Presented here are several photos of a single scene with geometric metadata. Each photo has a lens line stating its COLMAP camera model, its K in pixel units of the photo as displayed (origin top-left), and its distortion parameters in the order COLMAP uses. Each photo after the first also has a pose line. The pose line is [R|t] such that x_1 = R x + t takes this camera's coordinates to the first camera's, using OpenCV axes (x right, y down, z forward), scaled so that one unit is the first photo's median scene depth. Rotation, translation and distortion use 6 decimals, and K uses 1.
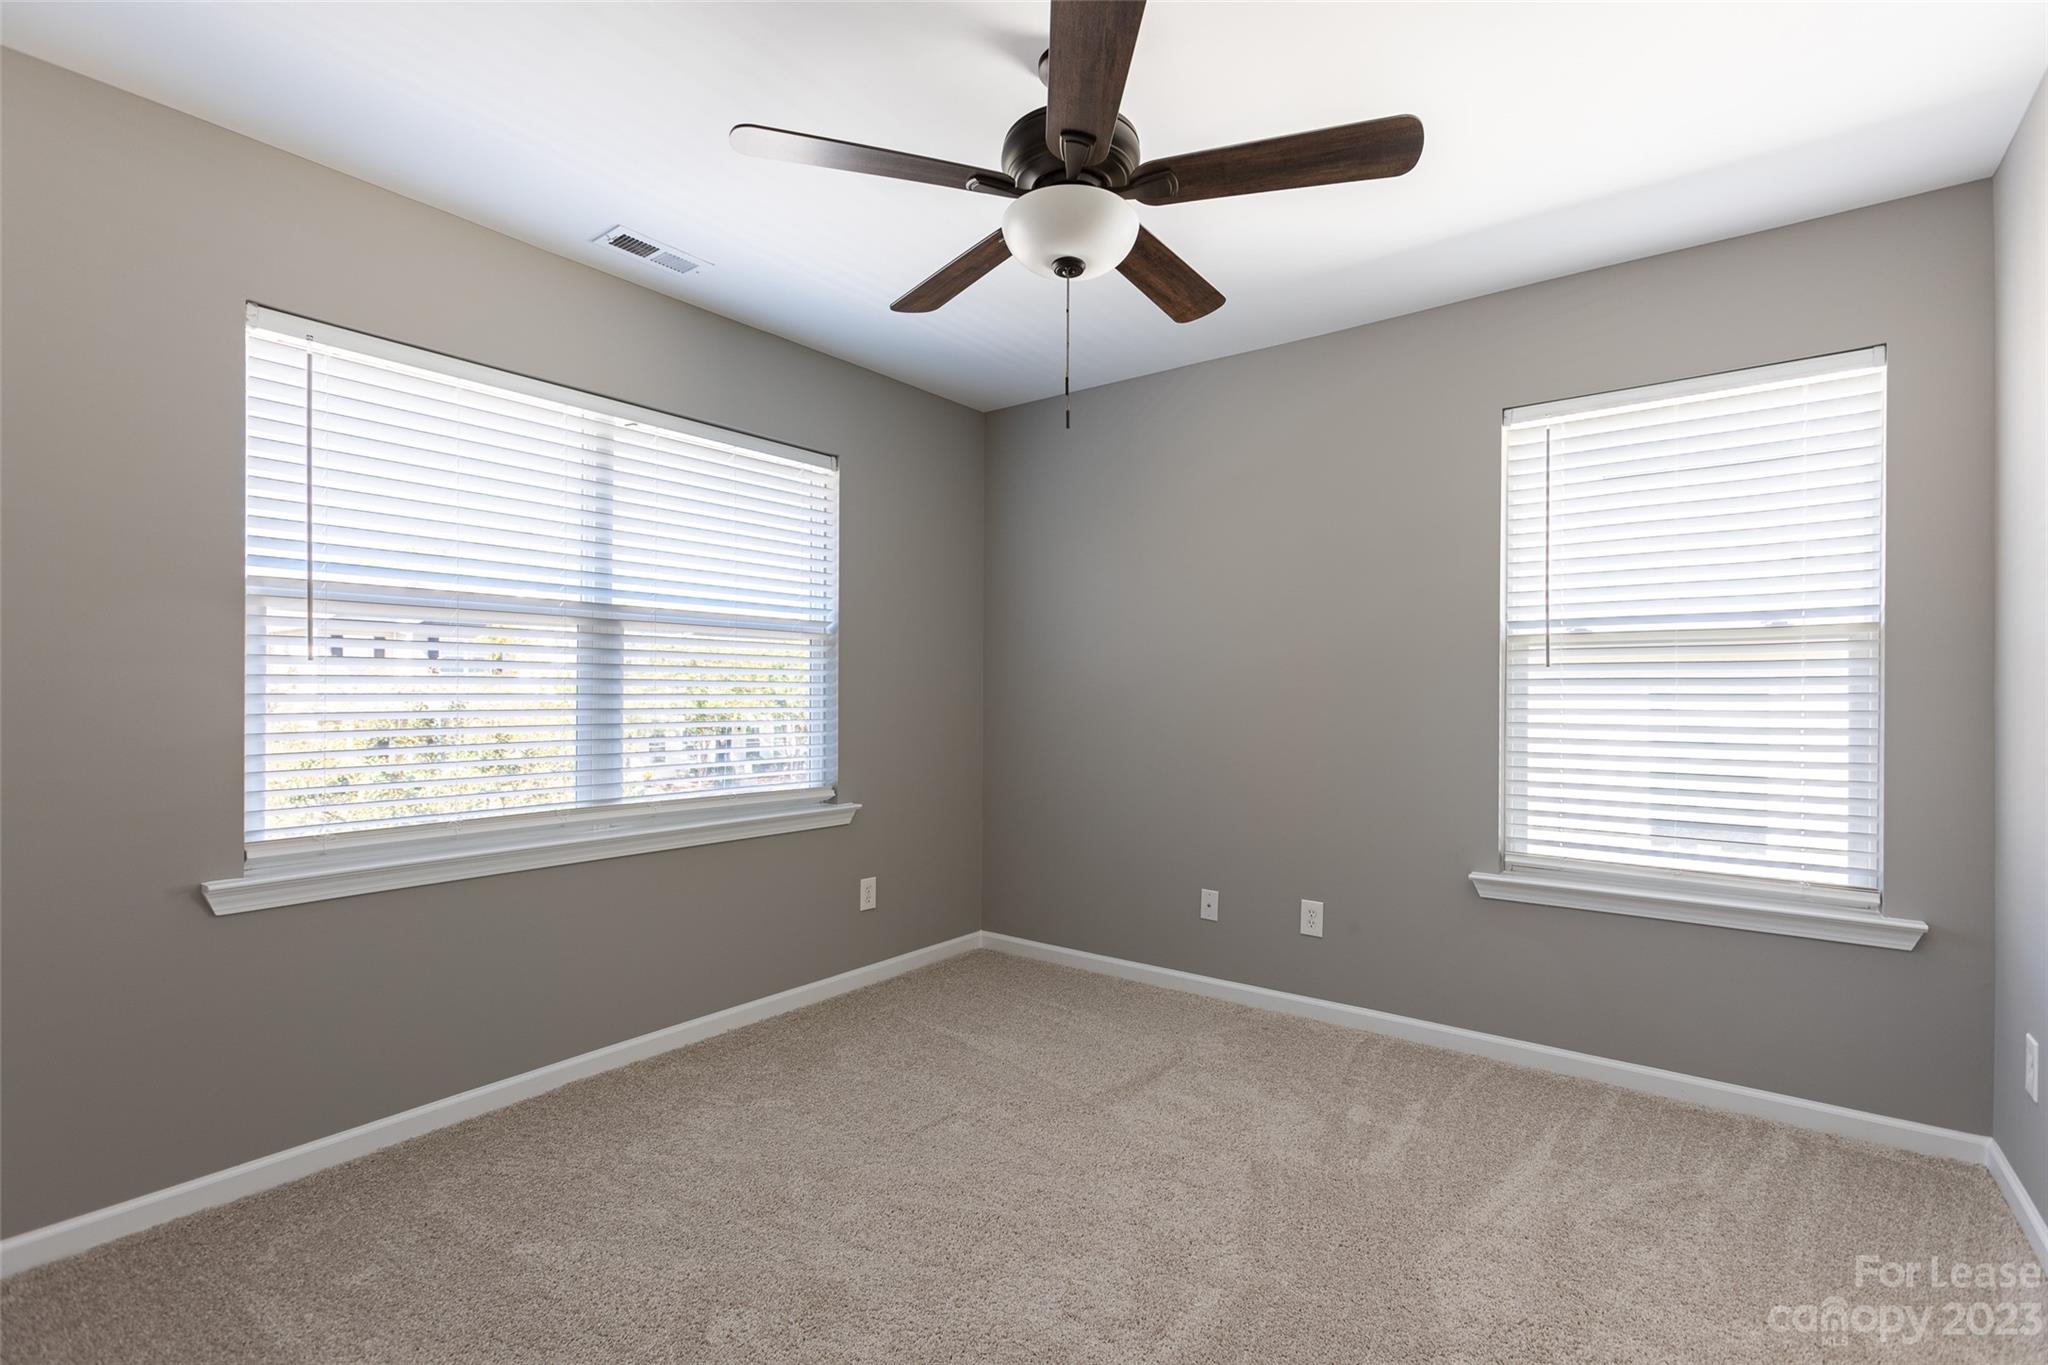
lens RADIAL K [[911.0, 0, 1025.8], [0, 911.0, 688.4], [0, 0, 1]] dist [0.001967, 0.000606]
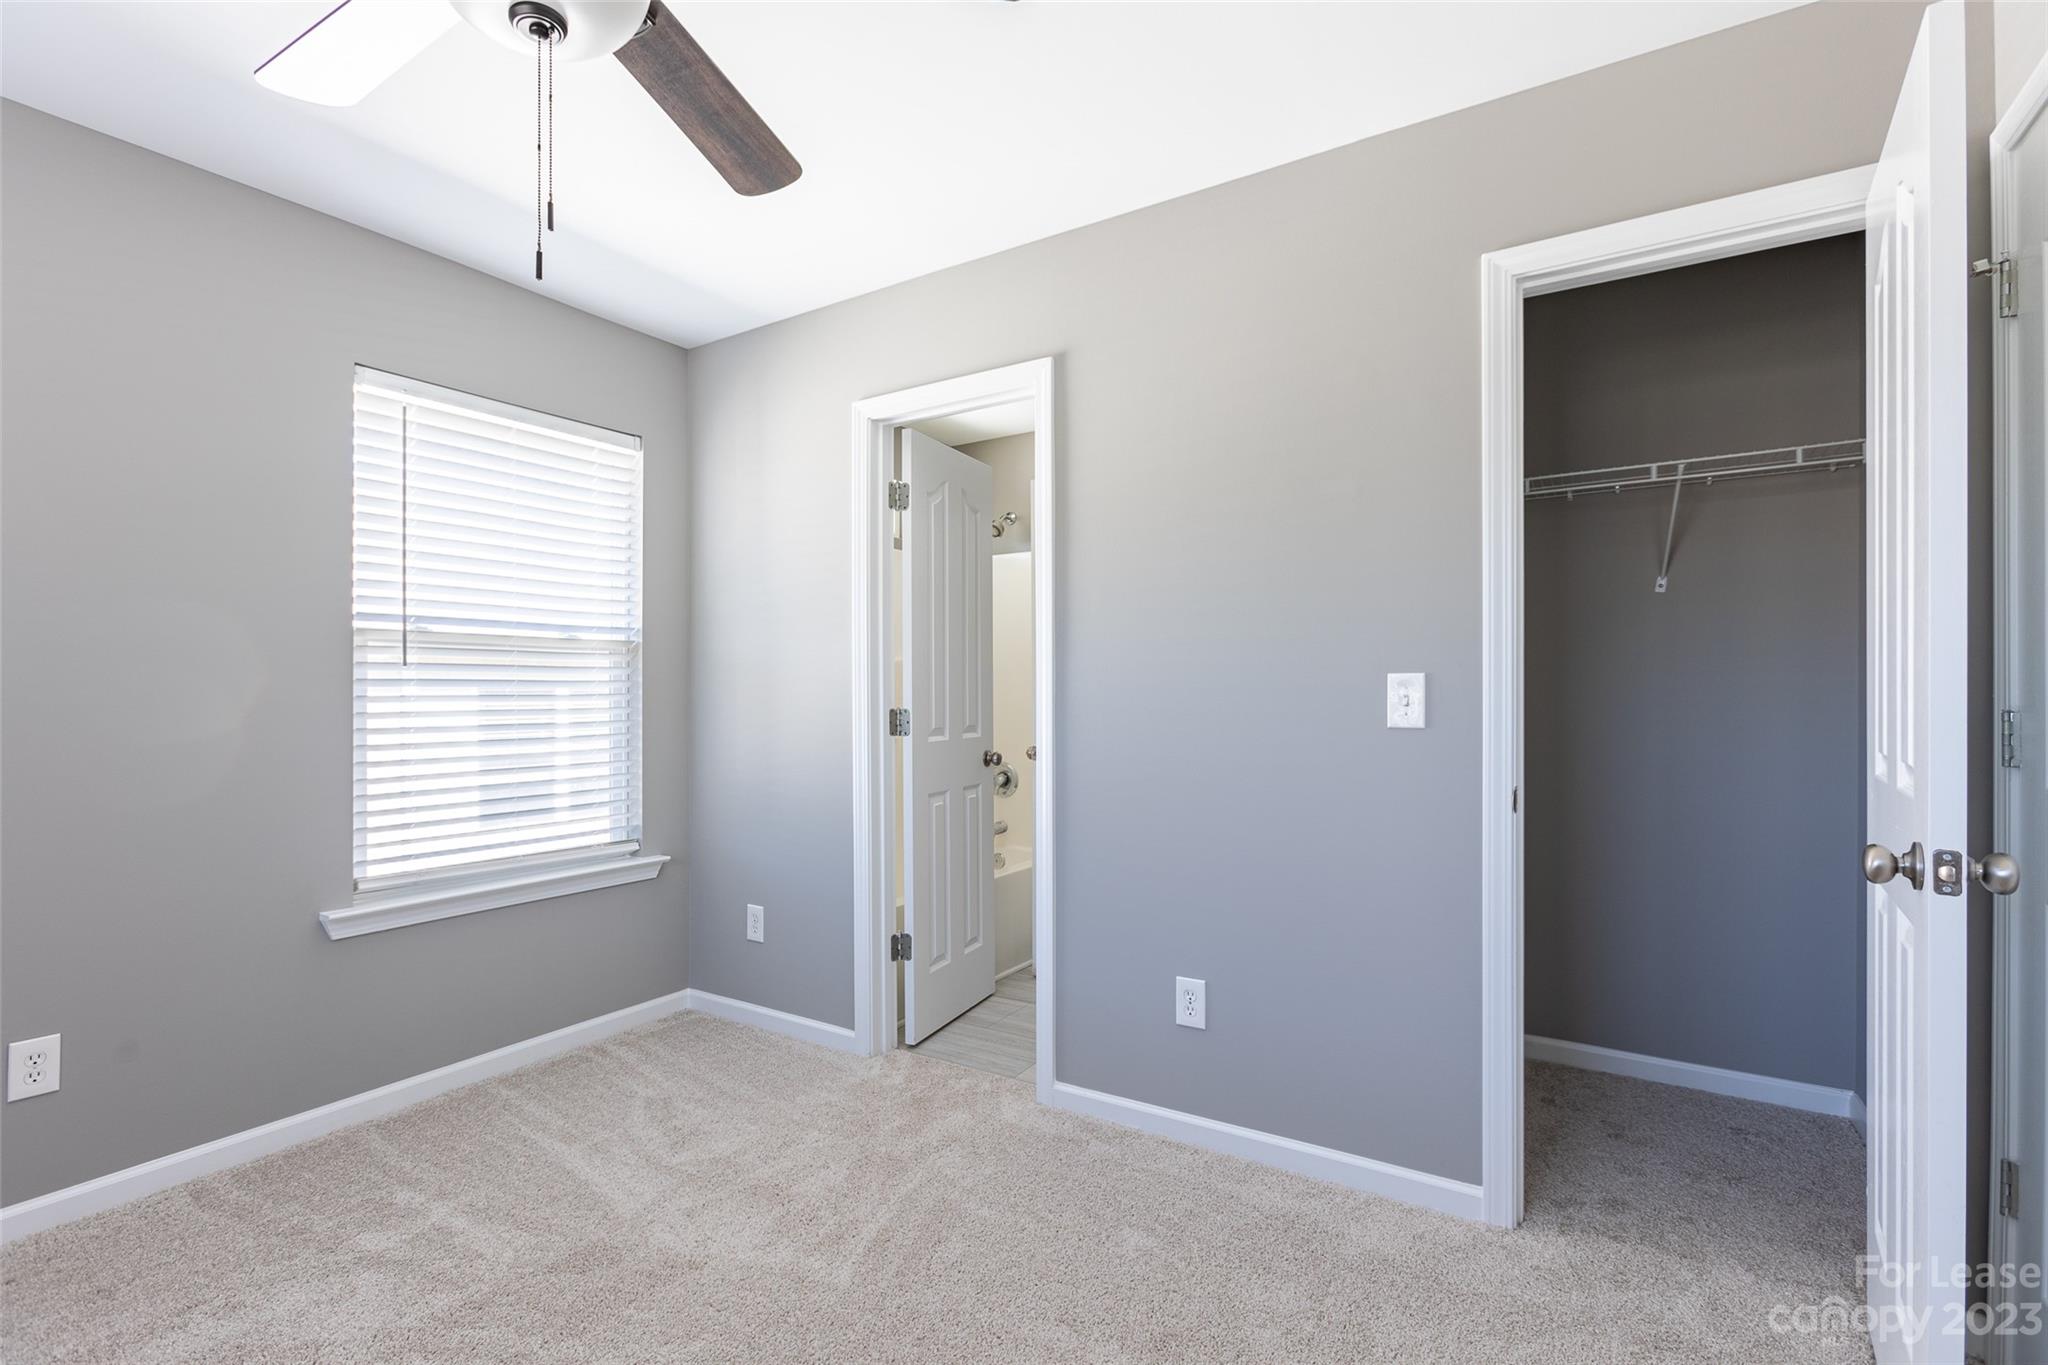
lens RADIAL K [[933.4, 0, 1025.9], [0, 933.4, 686.6], [0, 0, 1]] dist [0.002129, 0.000510]
pose [[-0.082341, -0.001282, 0.996603, -0.460112], [-0.010369, 0.999946, 0.000430, -0.011298], [-0.996550, -0.010299, -0.082350, 0.503999]]
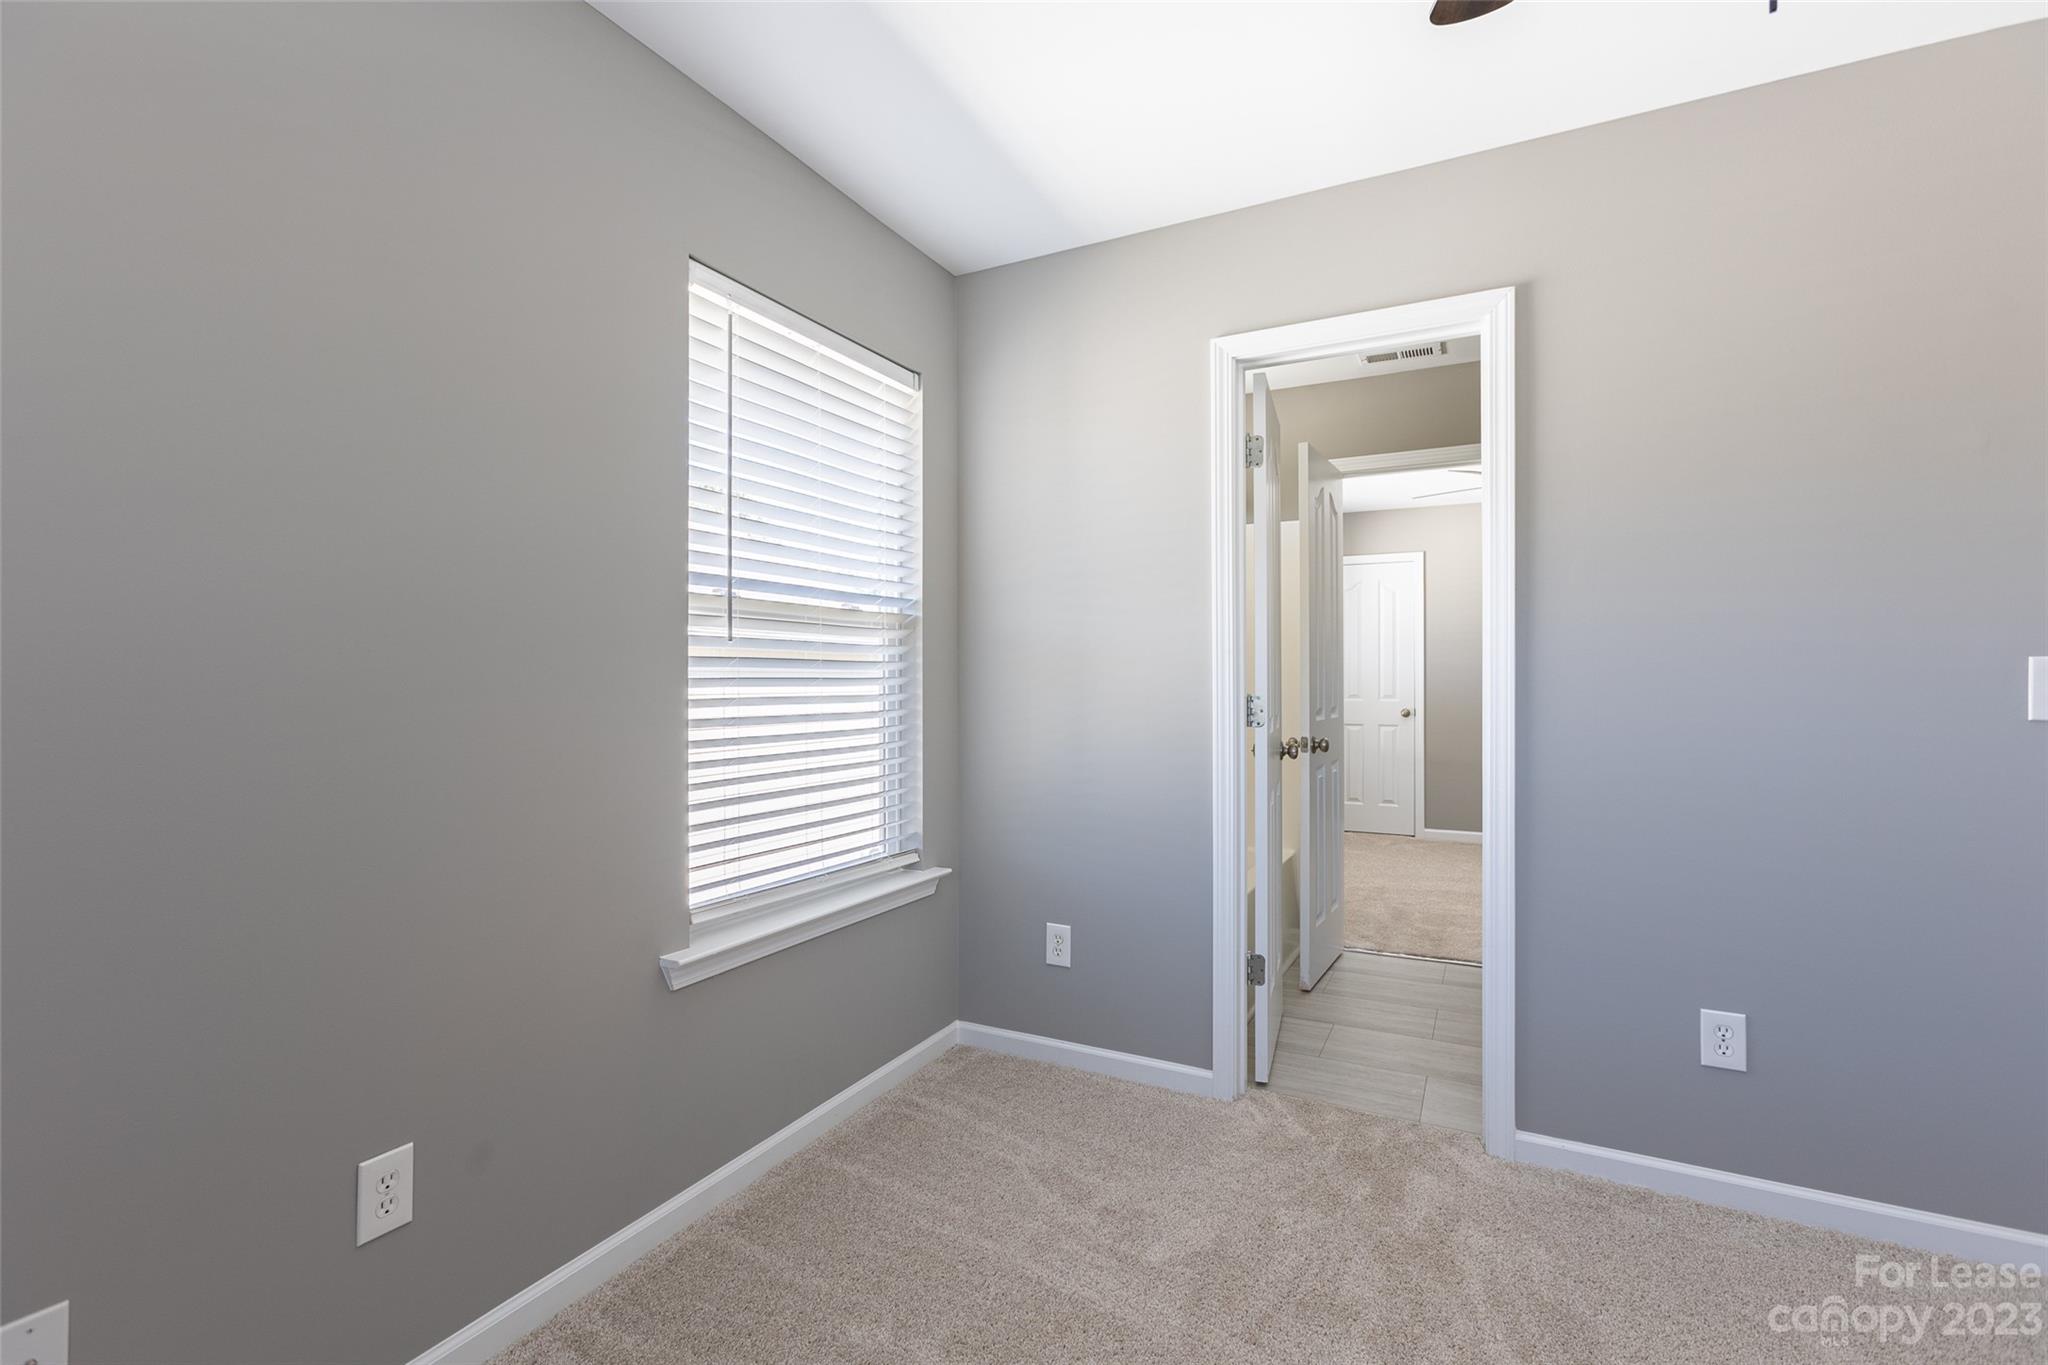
lens RADIAL K [[927.3, 0, 1030.6], [0, 927.3, 676.0], [0, 0, 1]] dist [-0.000354, 0.000670]
pose [[-0.173175, -0.006925, 0.984867, -0.223094], [-0.015648, 0.999868, 0.004279, -0.003354], [-0.984767, -0.014670, -0.173261, 0.988050]]
